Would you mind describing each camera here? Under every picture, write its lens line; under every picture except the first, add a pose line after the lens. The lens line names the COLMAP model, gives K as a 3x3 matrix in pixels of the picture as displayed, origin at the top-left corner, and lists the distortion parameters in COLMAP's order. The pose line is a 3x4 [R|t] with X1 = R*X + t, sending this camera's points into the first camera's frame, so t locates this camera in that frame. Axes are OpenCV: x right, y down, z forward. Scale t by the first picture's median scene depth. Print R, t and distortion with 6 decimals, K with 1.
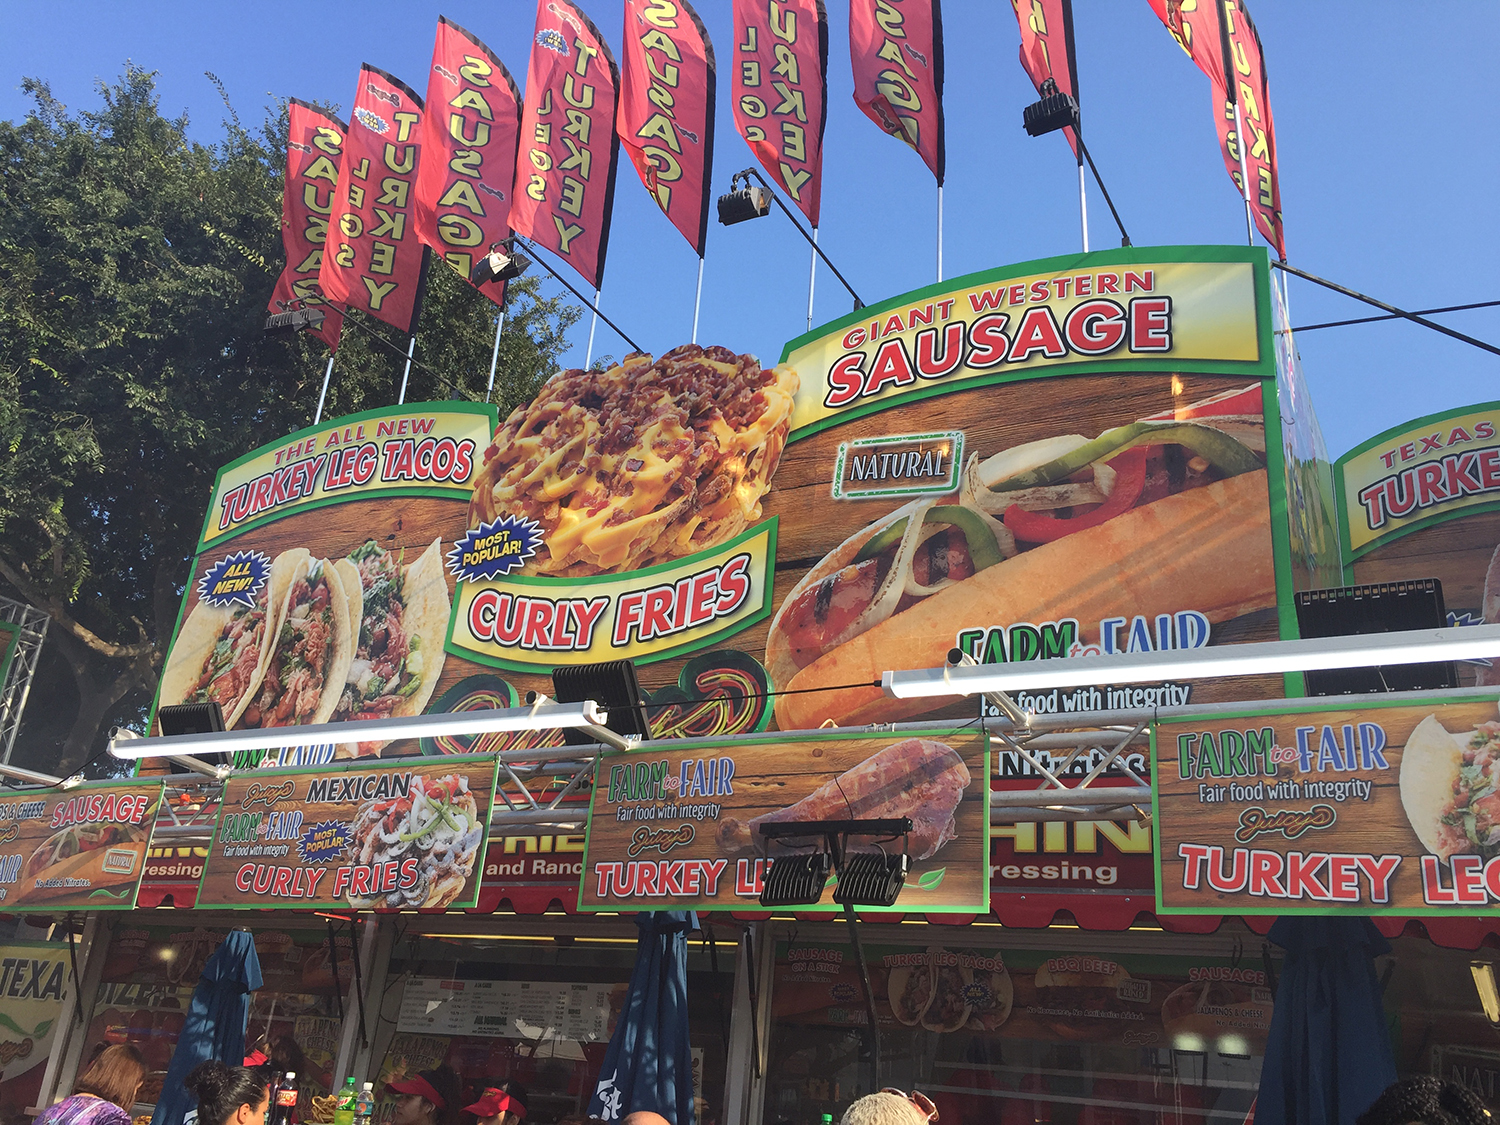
lens RADIAL K [[1217.7, 0, 750.0], [0, 1217.7, 562.5], [0, 0, 1]] dist [0.051023, -0.056427]
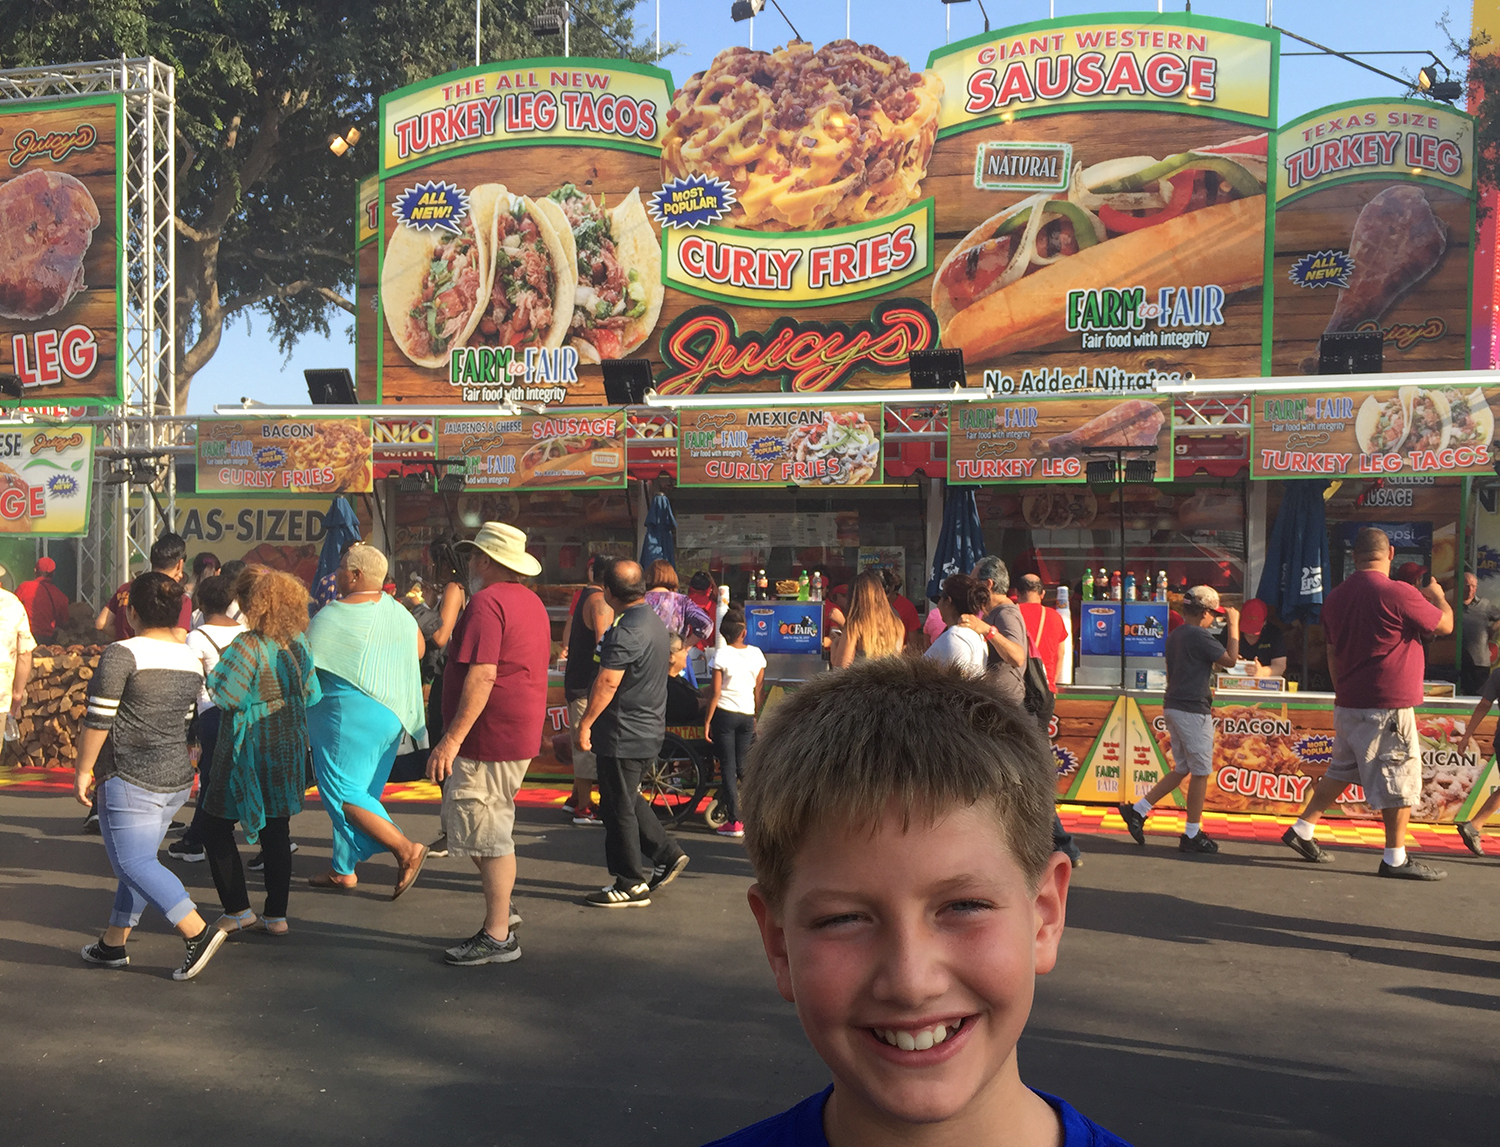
lens RADIAL K [[1521.1, 0, 750.0], [0, 1521.1, 573.5], [0, 0, 1]] dist [0.087086, -0.189222]
pose [[0.967584, -0.064568, 0.244157, -0.641372], [-0.036638, 0.920650, 0.388665, -0.315897], [-0.249879, -0.385012, 0.888441, -0.692591]]
